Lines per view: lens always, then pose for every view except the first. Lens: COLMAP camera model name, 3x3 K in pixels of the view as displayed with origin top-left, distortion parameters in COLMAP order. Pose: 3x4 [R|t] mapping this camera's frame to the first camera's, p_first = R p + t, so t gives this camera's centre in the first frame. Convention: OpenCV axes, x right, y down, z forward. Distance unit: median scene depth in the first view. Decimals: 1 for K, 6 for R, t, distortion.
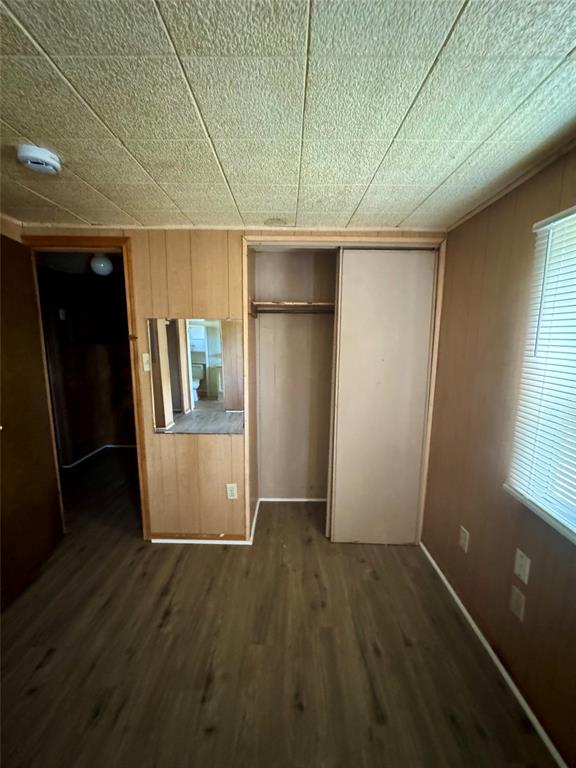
lens RADIAL K [[305.9, 0, 288.0], [0, 305.9, 386.1], [0, 0, 1]] dist [-0.002715, -0.000259]
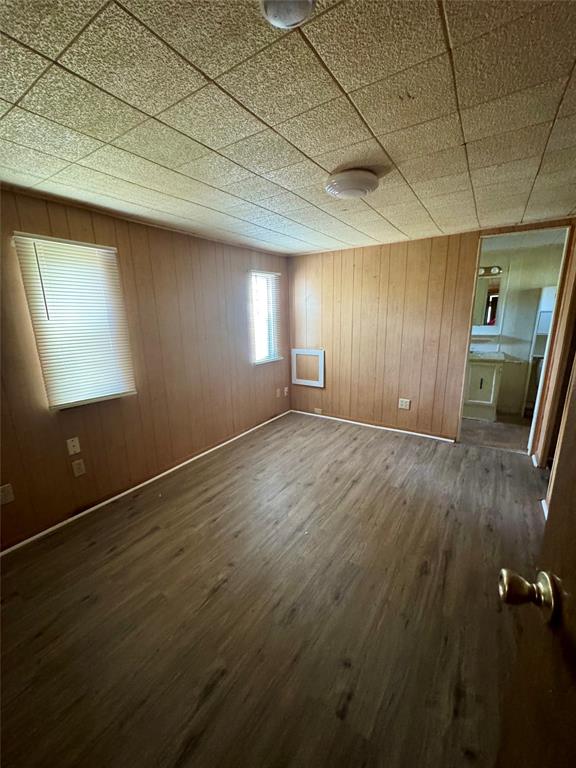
lens RADIAL K [[305.9, 0, 288.0], [0, 305.9, 386.1], [0, 0, 1]] dist [-0.002715, -0.000259]
pose [[-0.837548, -0.118128, 0.533441, -1.074190], [0.089139, 0.933722, 0.346723, -0.200129], [-0.539043, 0.337947, -0.771507, 1.530110]]
